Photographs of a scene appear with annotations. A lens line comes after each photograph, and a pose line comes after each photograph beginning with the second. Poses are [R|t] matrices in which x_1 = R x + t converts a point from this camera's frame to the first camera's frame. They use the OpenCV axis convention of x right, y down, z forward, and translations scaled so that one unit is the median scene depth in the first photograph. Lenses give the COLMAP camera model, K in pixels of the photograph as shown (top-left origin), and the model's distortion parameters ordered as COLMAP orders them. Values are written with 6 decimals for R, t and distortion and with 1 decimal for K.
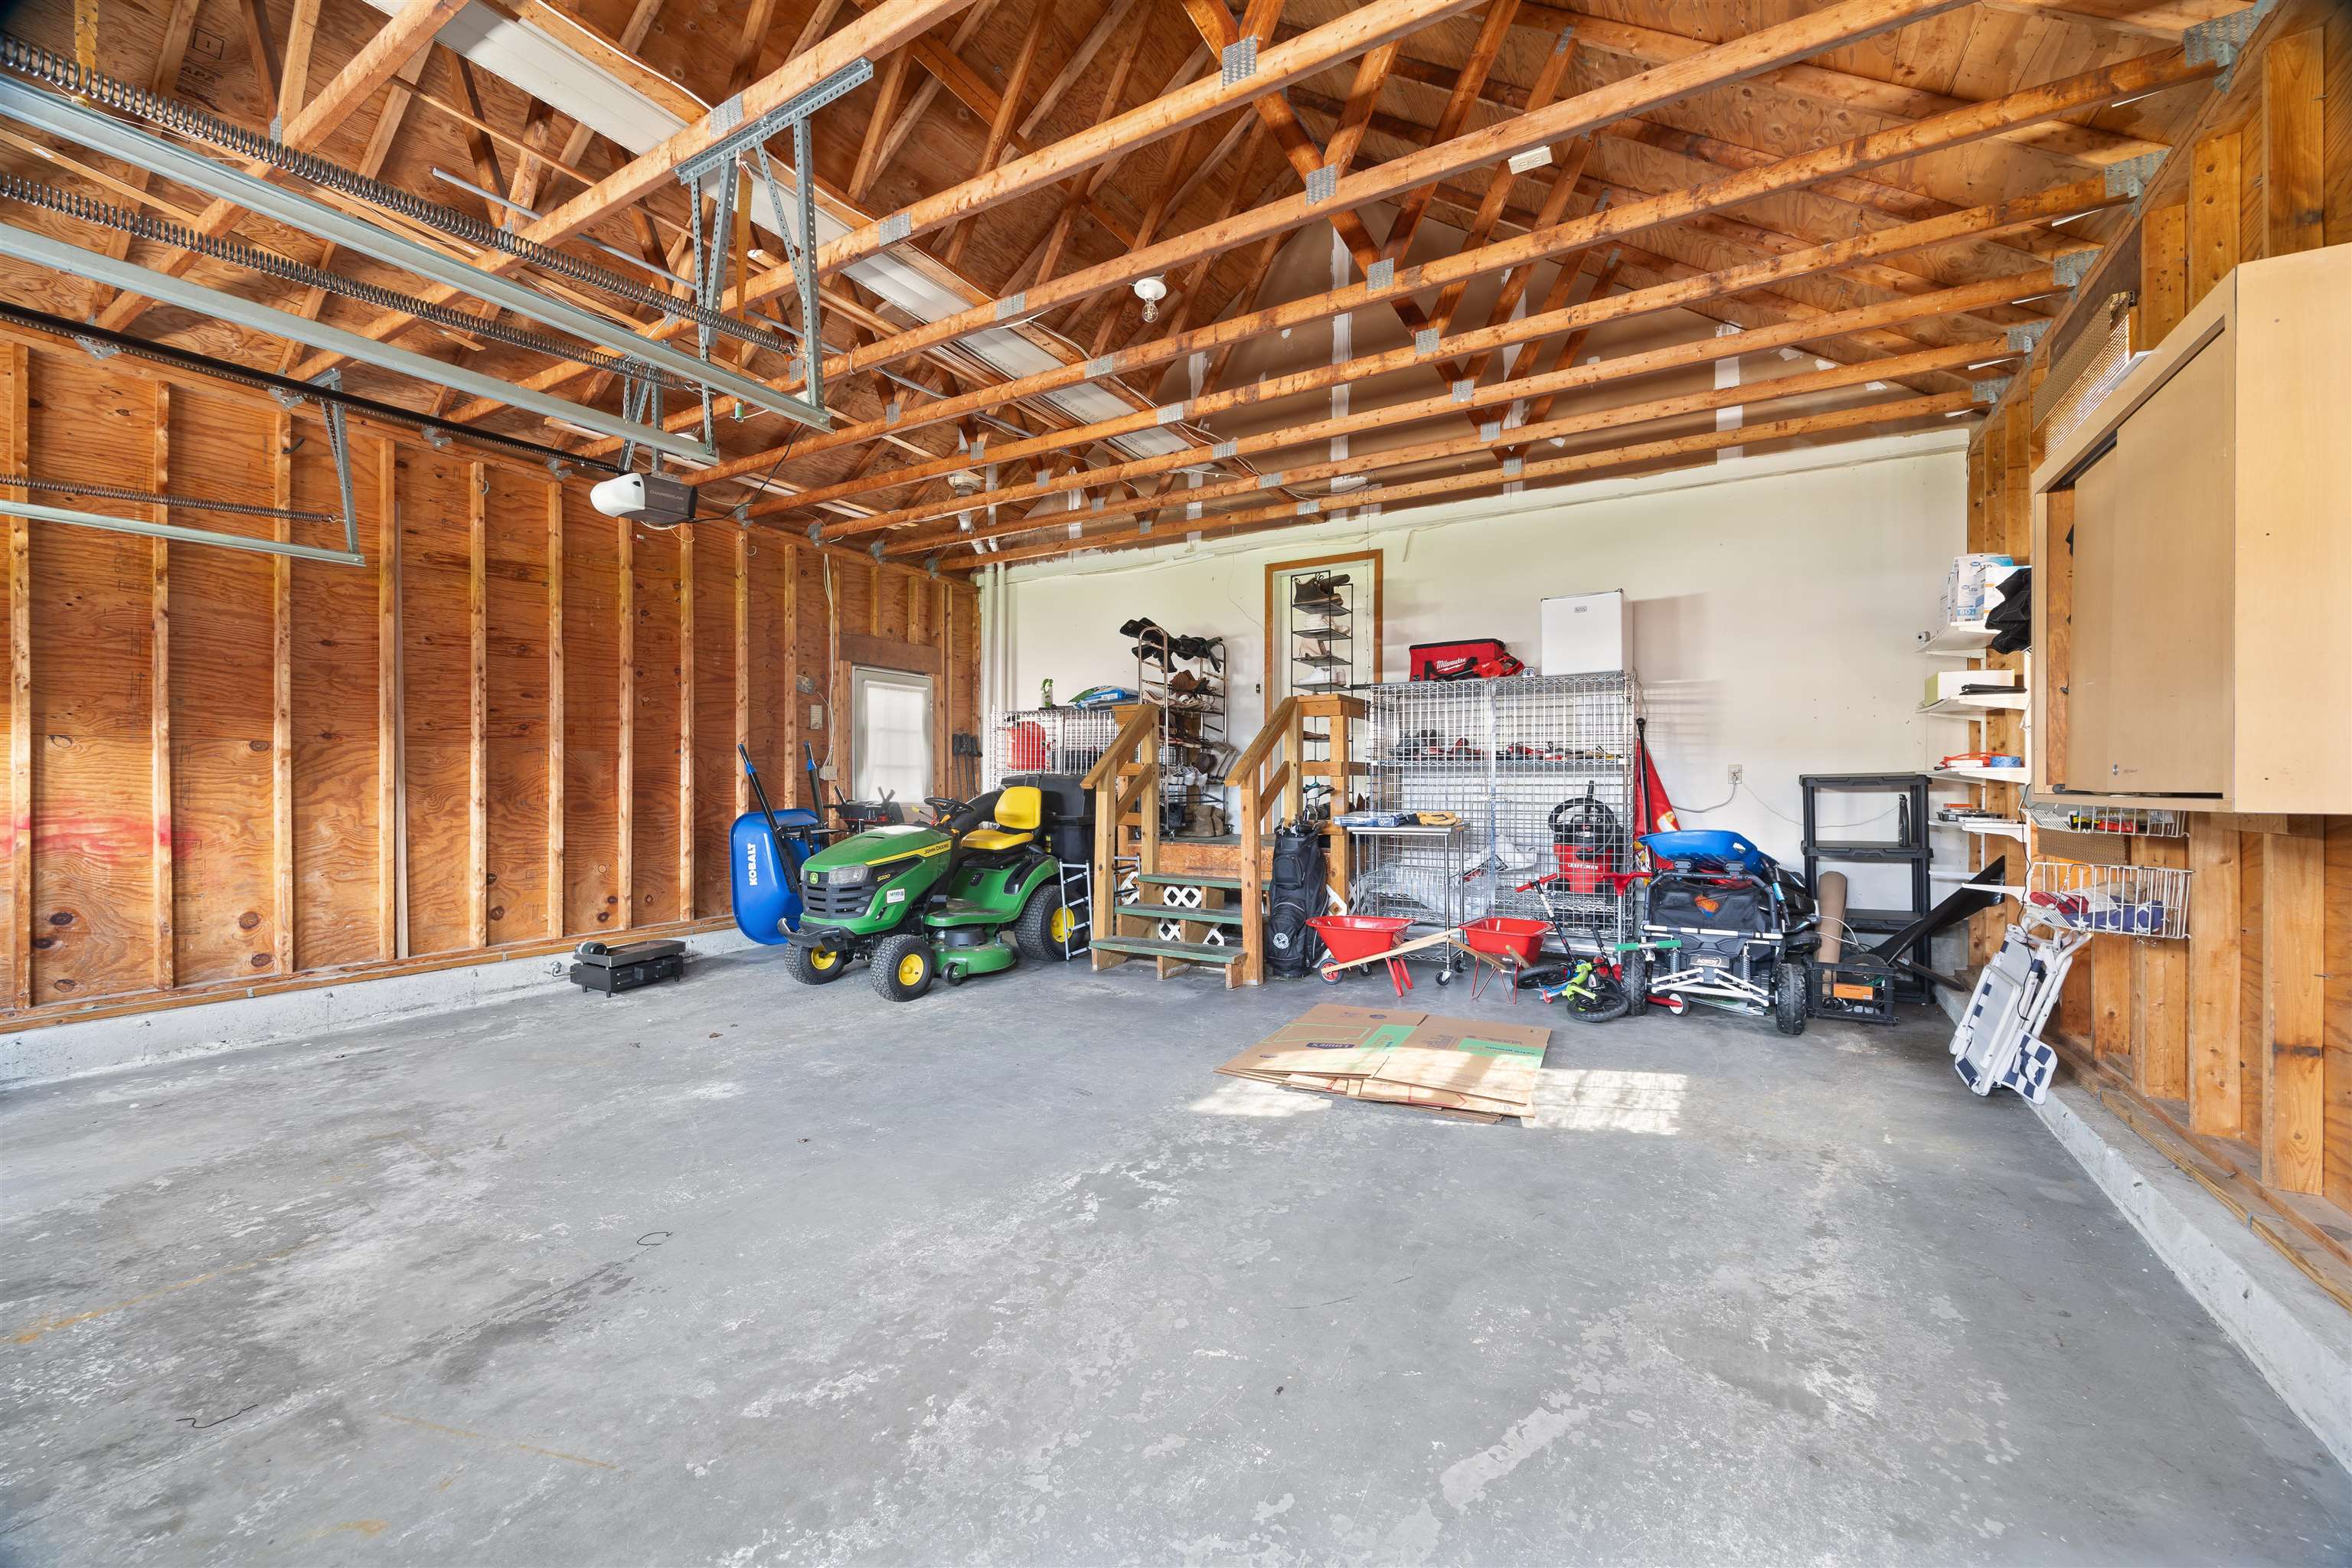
lens RADIAL K [[945.4, 0, 1161.0], [0, 945.4, 785.6], [0, 0, 1]] dist [-0.012759, 0.000483]
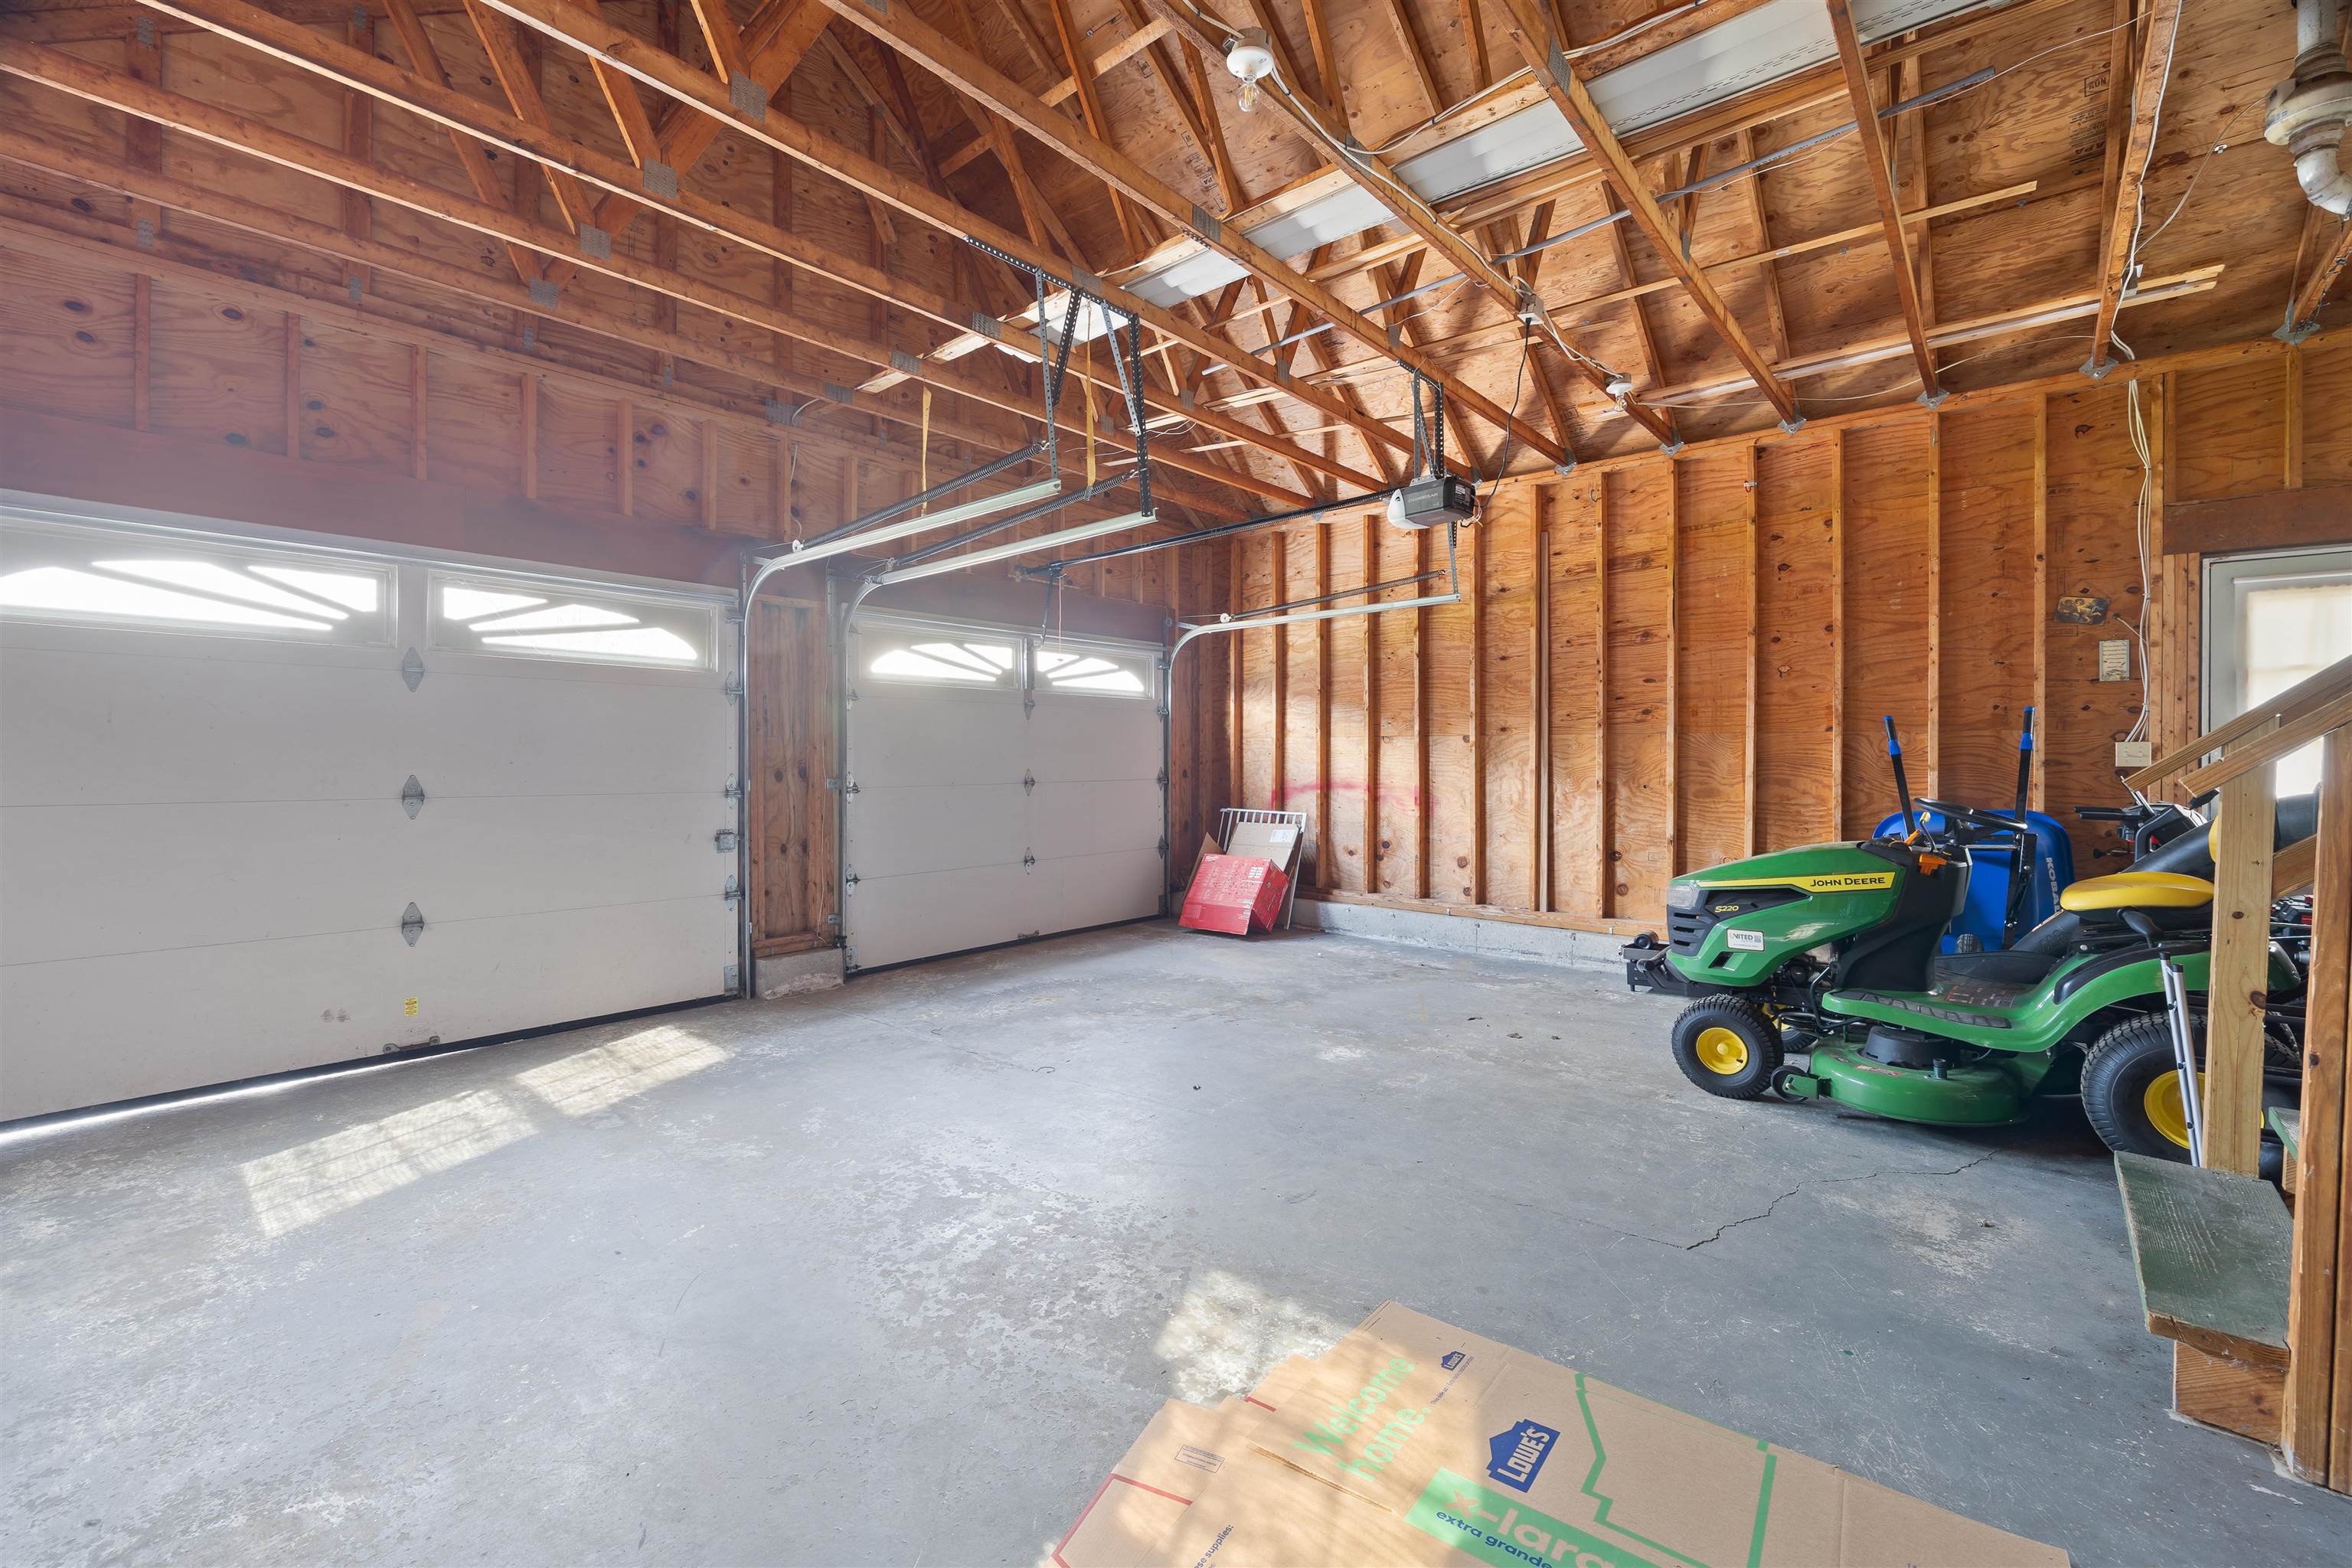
lens RADIAL K [[945.4, 0, 1160.1], [0, 945.4, 766.8], [0, 0, 1]] dist [-0.012759, 0.000483]
pose [[-0.177786, 0.008976, -0.984028, 0.521151], [-0.003826, 0.999945, 0.009813, -0.013487], [0.984062, 0.005509, -0.177741, 0.815105]]
